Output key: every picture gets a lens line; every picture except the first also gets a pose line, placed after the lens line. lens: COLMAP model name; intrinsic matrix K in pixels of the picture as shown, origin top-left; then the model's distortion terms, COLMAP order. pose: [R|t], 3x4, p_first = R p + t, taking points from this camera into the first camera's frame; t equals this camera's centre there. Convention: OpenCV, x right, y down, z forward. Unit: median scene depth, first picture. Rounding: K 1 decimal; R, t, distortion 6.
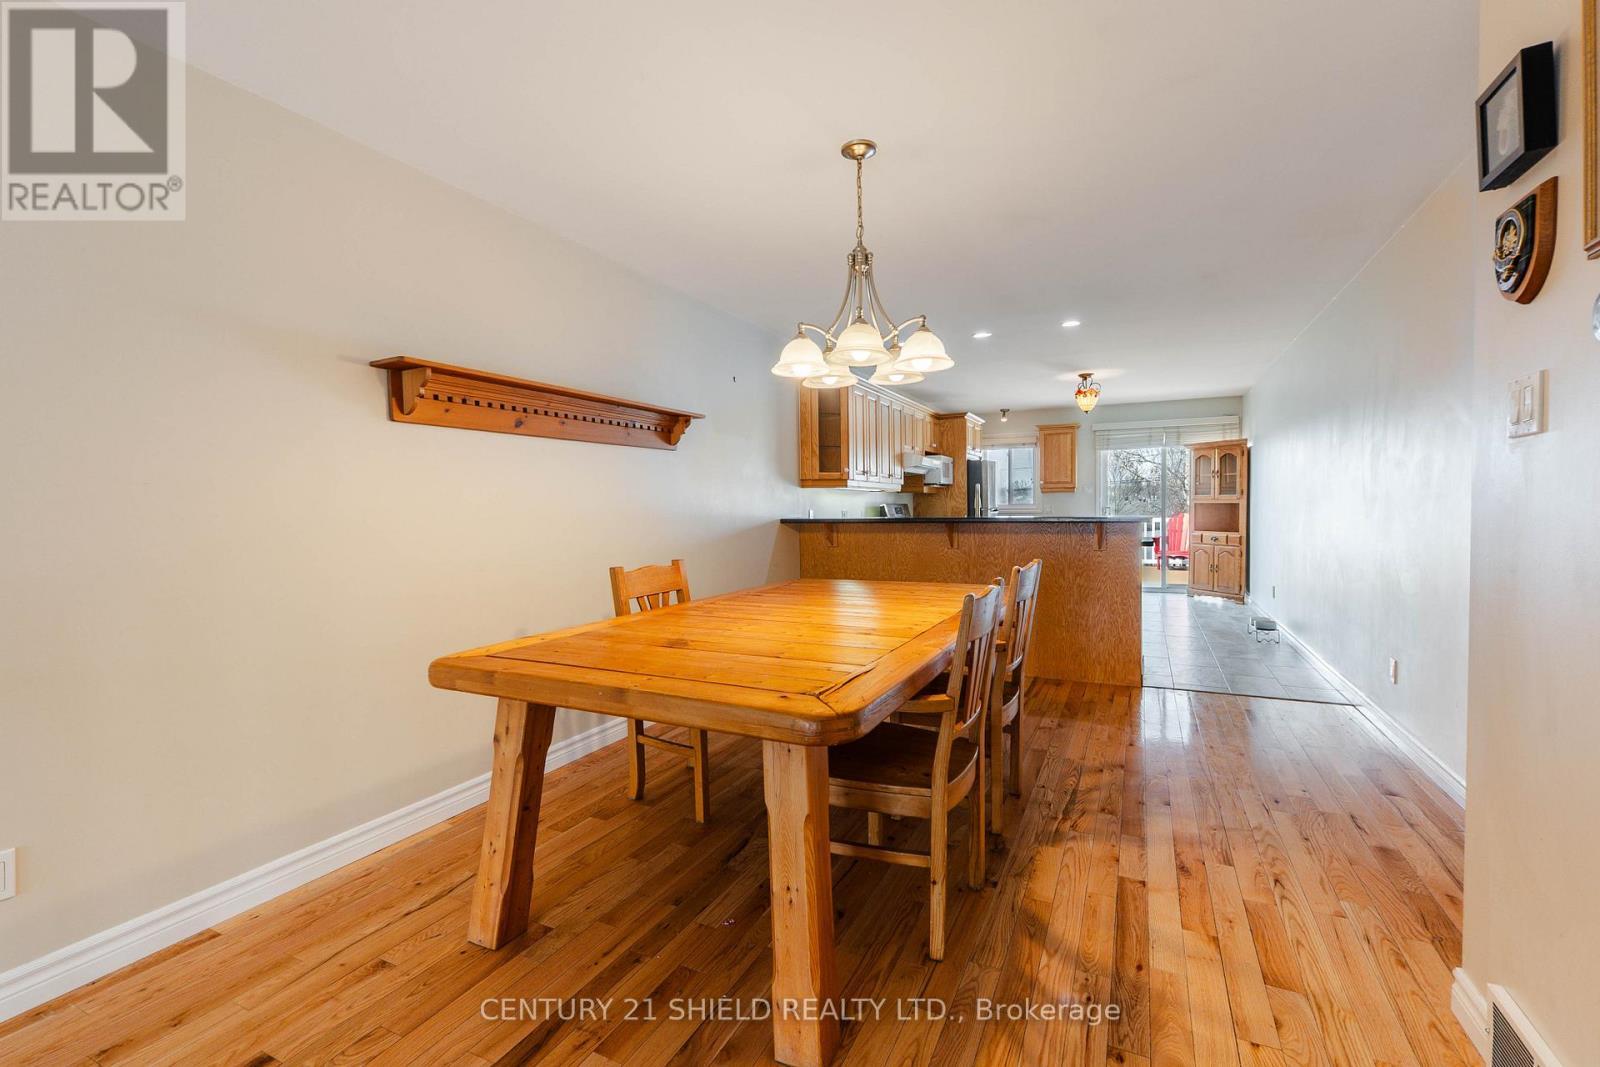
lens RADIAL K [[693.4, 0, 803.8], [0, 693.4, 536.4], [0, 0, 1]] dist [0.000419, 0.000306]
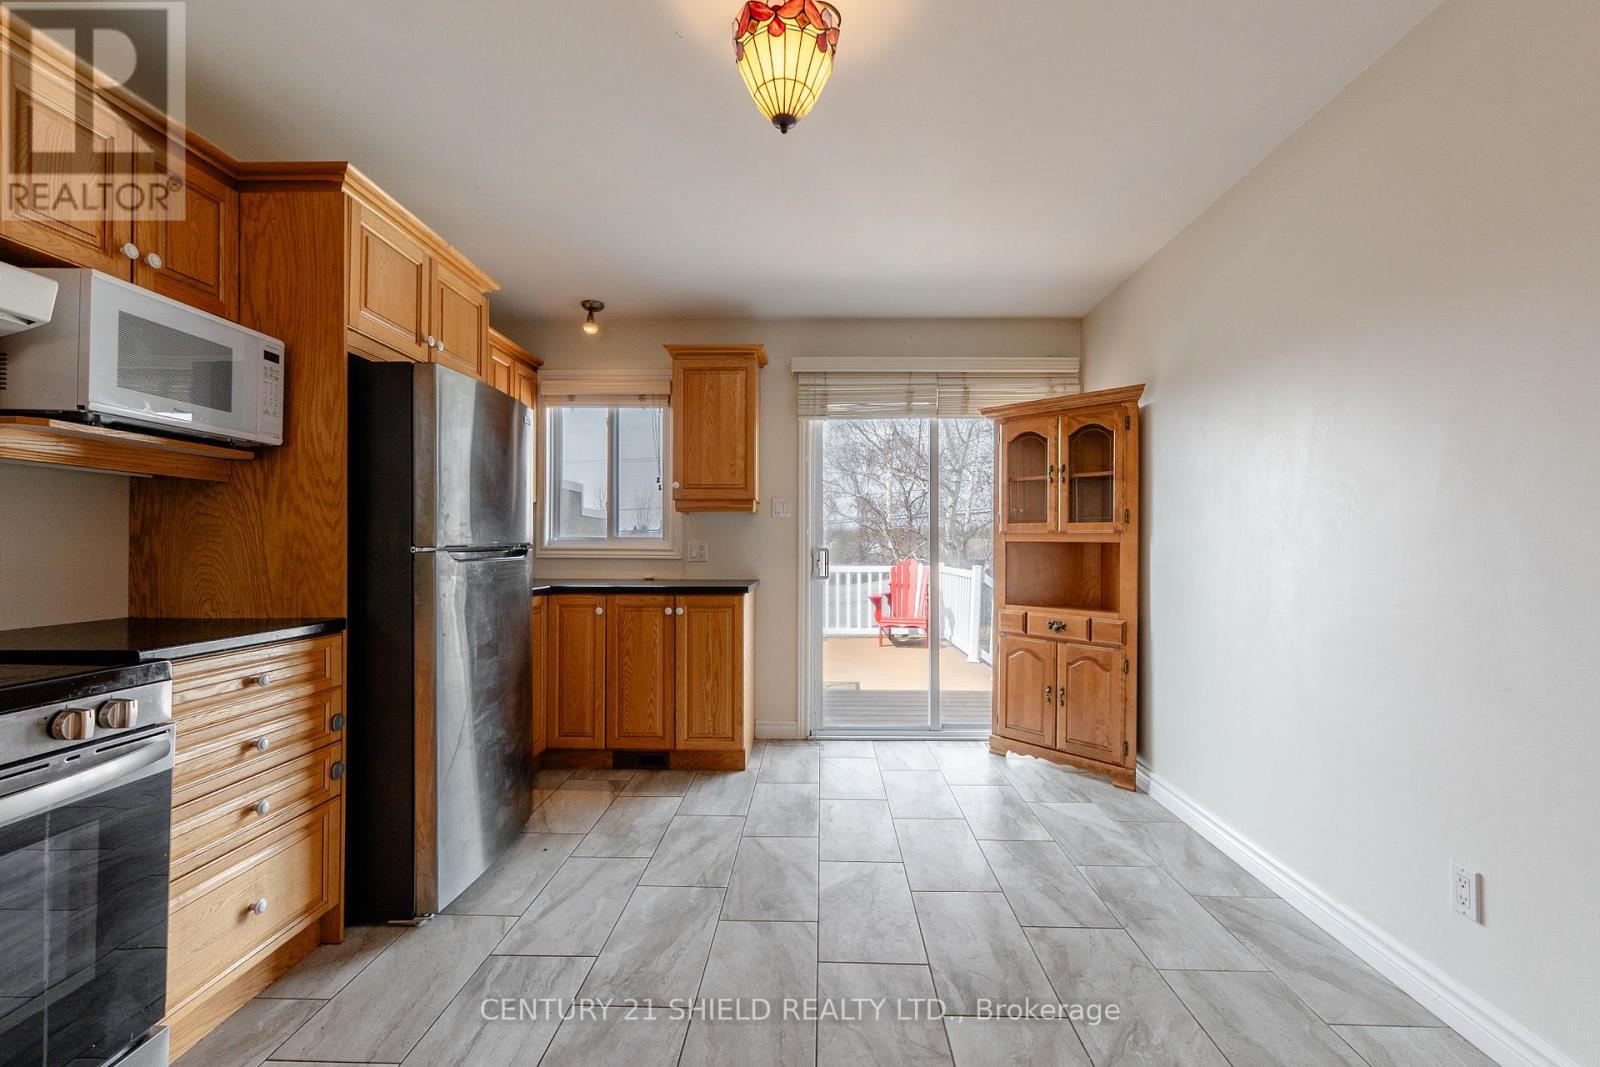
lens RADIAL K [[693.4, 0, 803.8], [0, 693.4, 536.4], [0, 0, 1]] dist [0.000419, 0.000306]
pose [[0.907377, 0.021170, 0.419785, 0.273216], [0.001206, 0.998596, -0.052965, -0.029375], [-0.420317, 0.048566, 0.906077, 0.683494]]
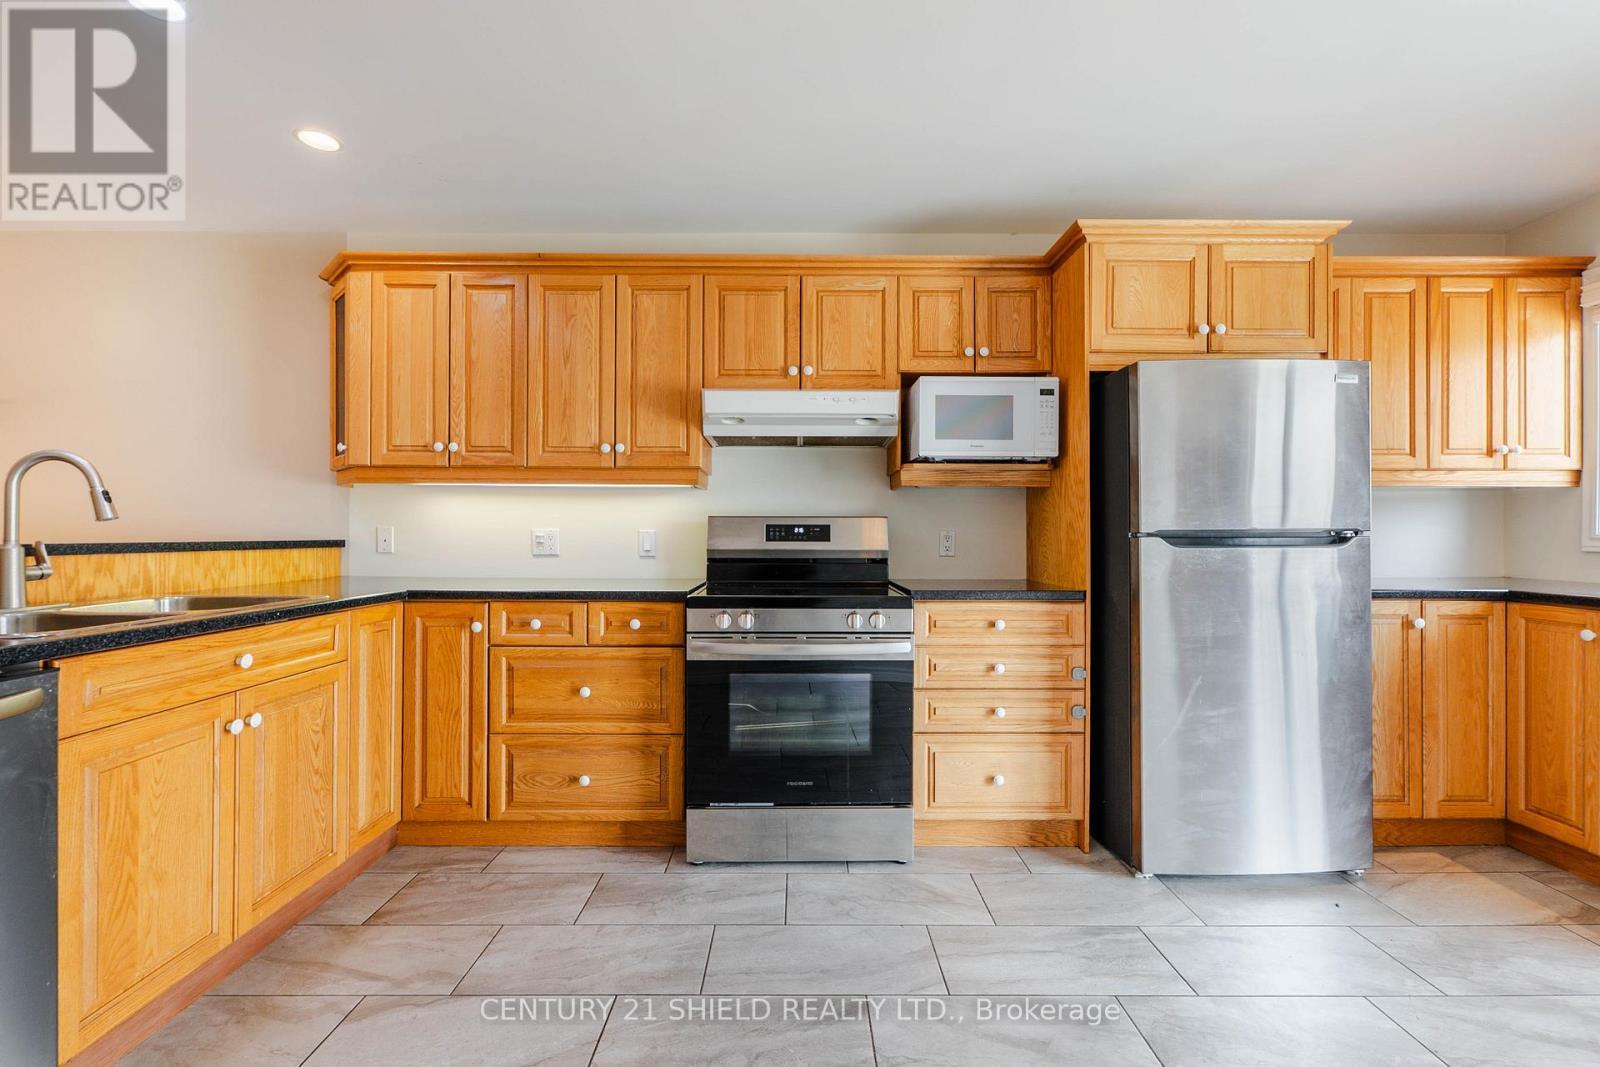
lens RADIAL K [[693.4, 0, 803.8], [0, 693.4, 536.4], [0, 0, 1]] dist [0.000419, 0.000306]
pose [[0.457095, 0.017790, -0.889240, 0.449479], [-0.041959, 0.999118, -0.001580, -0.031782], [0.888427, 0.038034, 0.457439, 0.730528]]
